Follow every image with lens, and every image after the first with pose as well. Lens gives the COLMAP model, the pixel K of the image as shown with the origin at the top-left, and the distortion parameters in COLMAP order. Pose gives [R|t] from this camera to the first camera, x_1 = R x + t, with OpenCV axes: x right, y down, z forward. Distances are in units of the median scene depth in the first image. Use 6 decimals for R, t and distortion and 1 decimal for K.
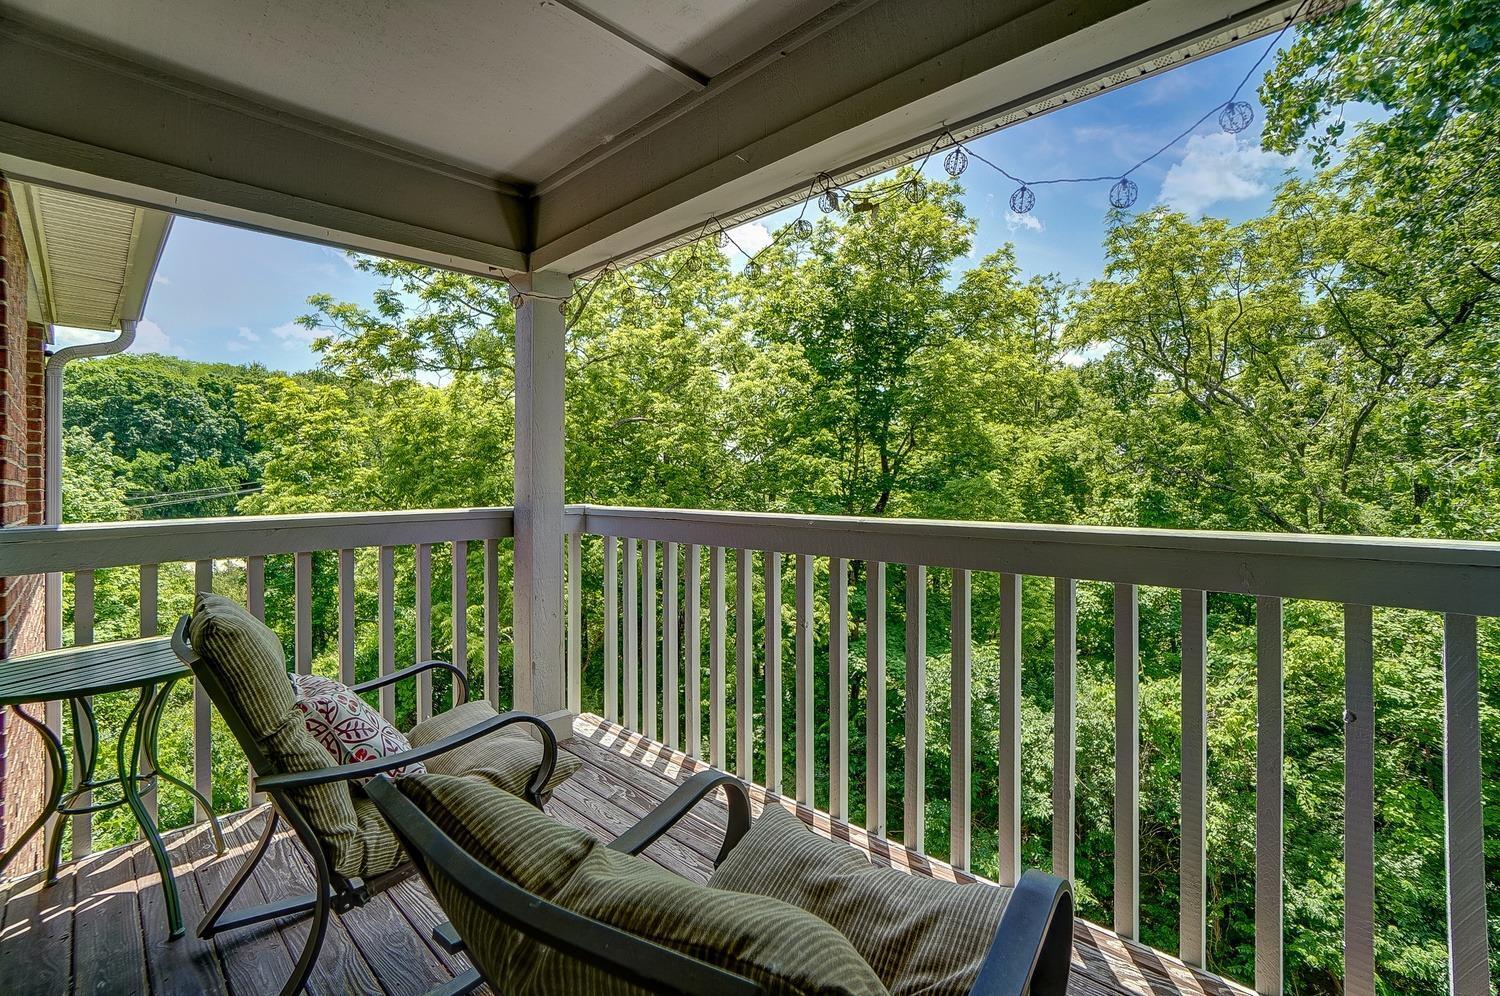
lens RADIAL K [[666.2, 0, 747.0], [0, 666.2, 478.7], [0, 0, 1]] dist [-0.058108, 0.019932]
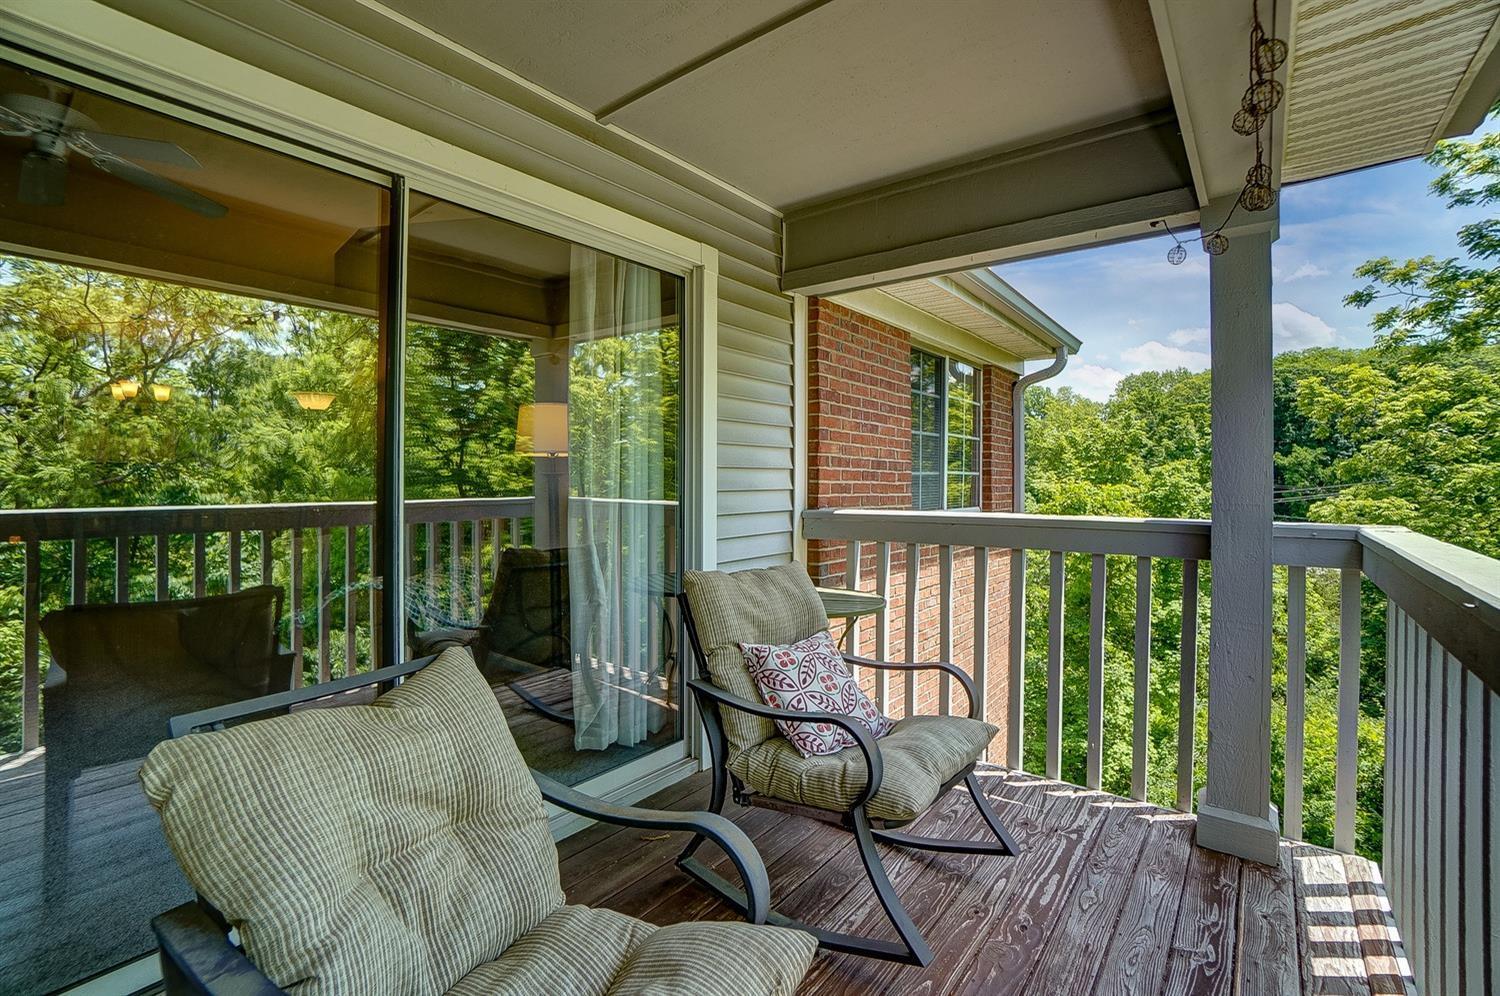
lens RADIAL K [[666.2, 0, 747.0], [0, 666.2, 478.7], [0, 0, 1]] dist [-0.058108, 0.019932]
pose [[0.094492, -0.000189, -0.995526, 0.352092], [0.000521, 1.000000, -0.000140, -0.004714], [0.995525, -0.000505, 0.094492, 0.417511]]
